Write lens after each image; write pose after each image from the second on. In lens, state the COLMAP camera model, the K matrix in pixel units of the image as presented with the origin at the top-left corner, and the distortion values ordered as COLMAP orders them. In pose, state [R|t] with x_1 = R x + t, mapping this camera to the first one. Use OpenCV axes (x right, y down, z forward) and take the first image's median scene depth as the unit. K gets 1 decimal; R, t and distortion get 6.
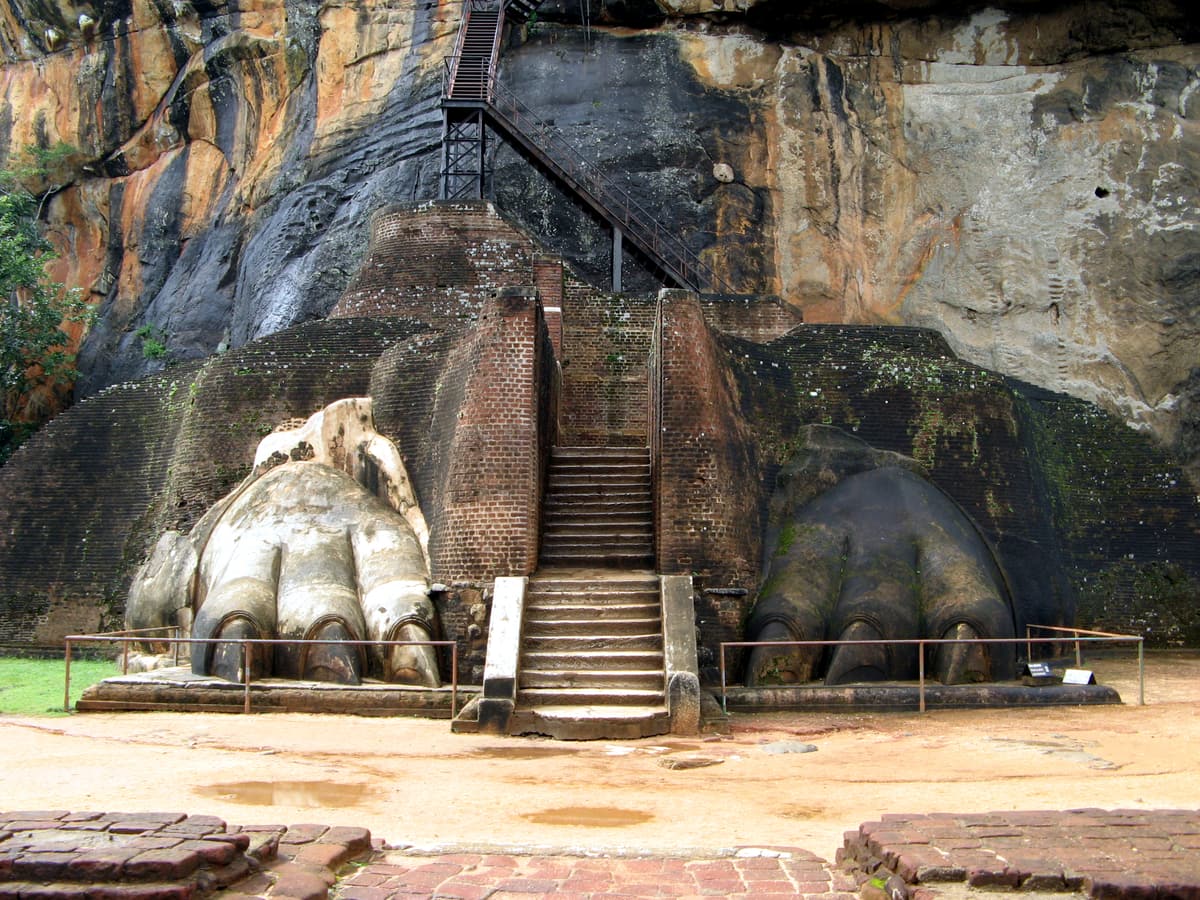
lens RADIAL K [[1759.6, 0, 600.0], [0, 1759.6, 450.0], [0, 0, 1]] dist [-0.134966, -0.027274]
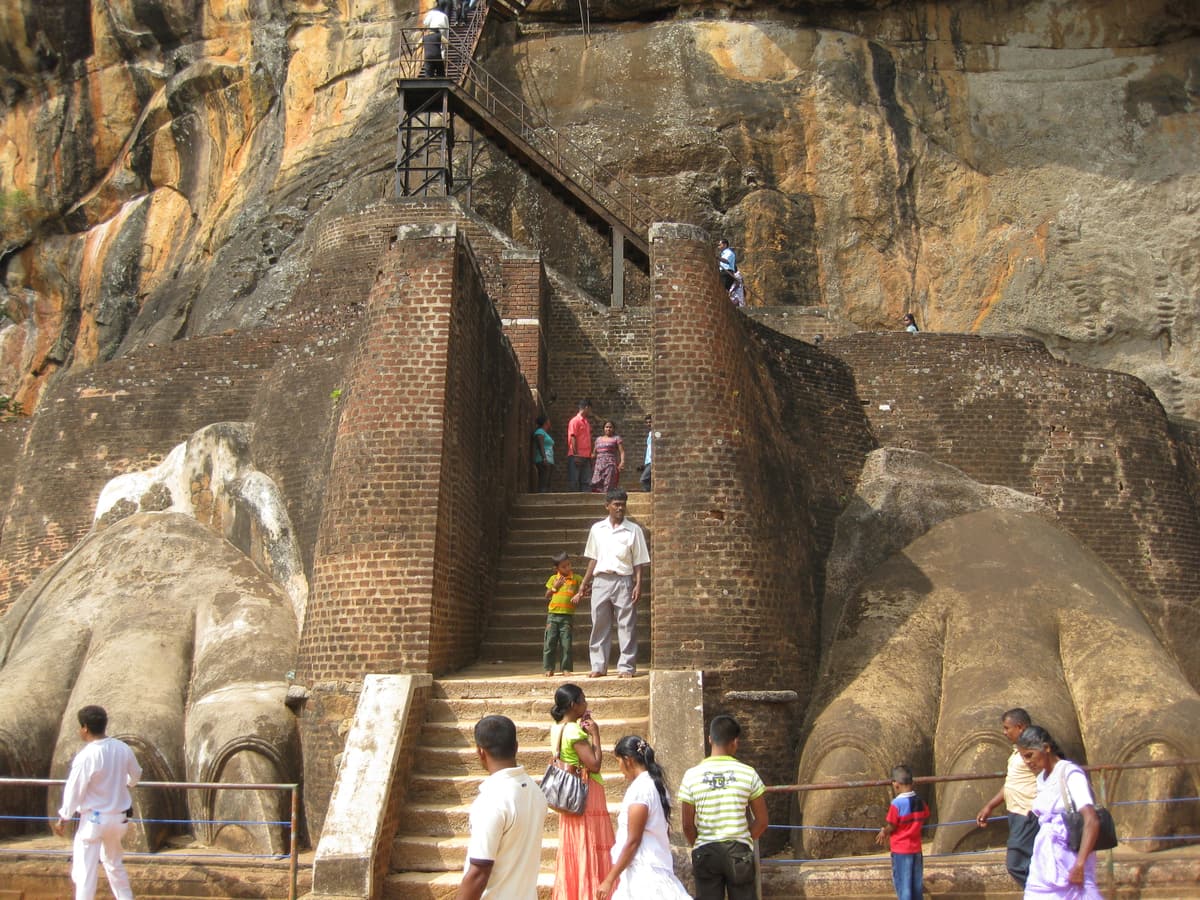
lens RADIAL K [[1393.9, 0, 600.0], [0, 1393.9, 450.0], [0, 0, 1]] dist [-0.185037, 0.203635]
pose [[0.998611, -0.016551, -0.050019, 0.033311], [0.011672, 0.995283, -0.096307, 0.033376], [0.051377, 0.095589, 0.994094, 0.415167]]
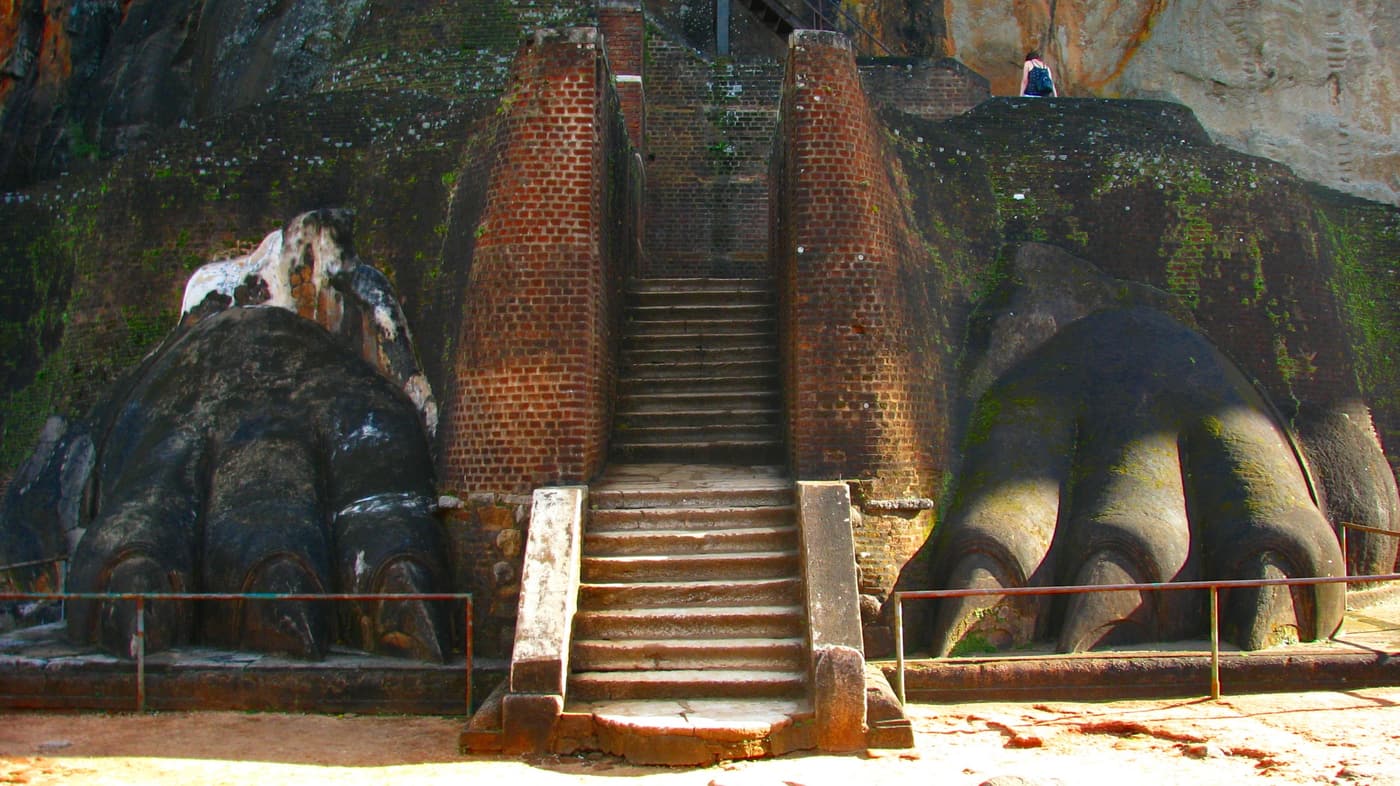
lens RADIAL K [[1939.6, 0, 737.9], [0, 1939.6, 395.0], [0, 0, 1]] dist [-0.184307, 0.394304]
pose [[0.999798, -0.010339, 0.017238, 0.001211], [0.009325, 0.998279, 0.057904, -0.000031], [-0.017807, -0.057732, 0.998173, 0.243717]]
